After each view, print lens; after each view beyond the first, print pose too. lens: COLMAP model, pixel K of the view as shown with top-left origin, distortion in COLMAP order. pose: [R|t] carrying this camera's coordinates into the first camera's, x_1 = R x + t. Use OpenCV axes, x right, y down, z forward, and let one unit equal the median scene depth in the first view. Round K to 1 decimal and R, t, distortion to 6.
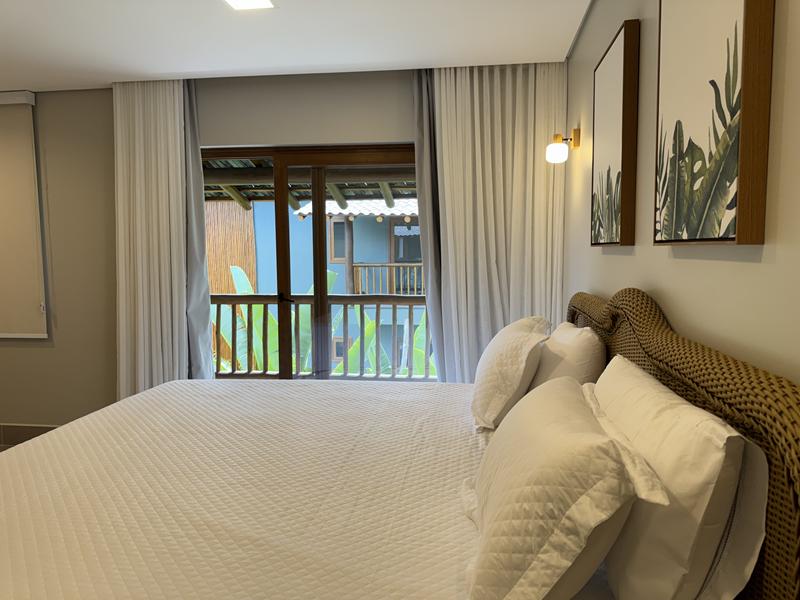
lens RADIAL K [[568.8, 0, 400.0], [0, 568.8, 300.0], [0, 0, 1]] dist [0.103485, -0.135089]
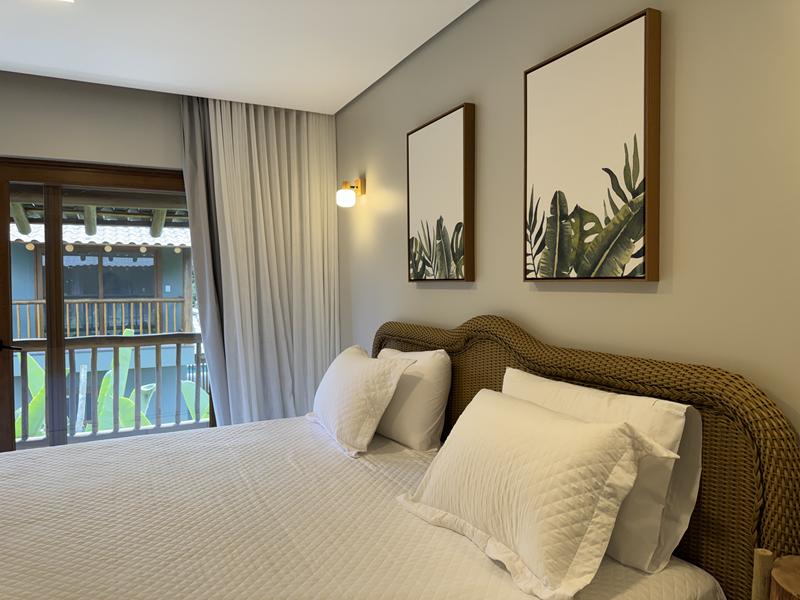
lens RADIAL K [[571.1, 0, 400.0], [0, 571.1, 300.0], [0, 0, 1]] dist [0.077664, -0.142101]
pose [[0.824885, -0.012202, 0.565169, -0.575068], [0.046563, 0.997836, -0.046417, -0.006398], [-0.563379, 0.064605, 0.823668, 0.101766]]
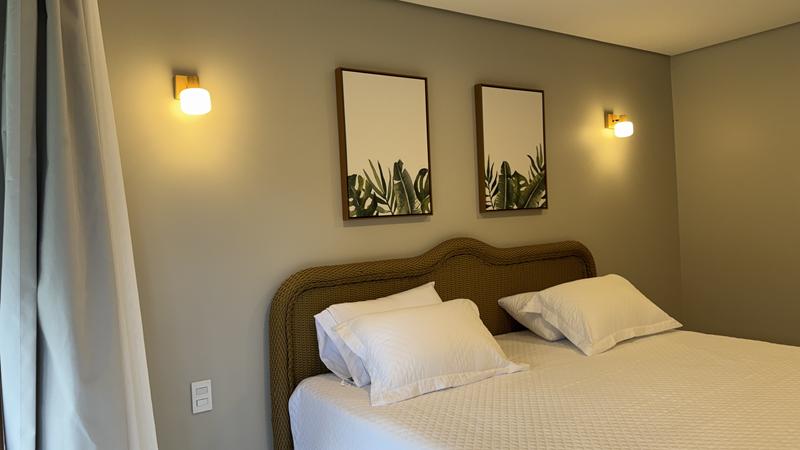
lens RADIAL K [[560.9, 0, 400.0], [0, 560.9, 225.0], [0, 0, 1]] dist [0.093608, -0.129569]
pose [[-0.679946, 0.024809, 0.732843, -0.925017], [0.118608, 0.989987, 0.076532, -0.265316], [-0.723606, 0.138959, -0.676080, 2.854215]]
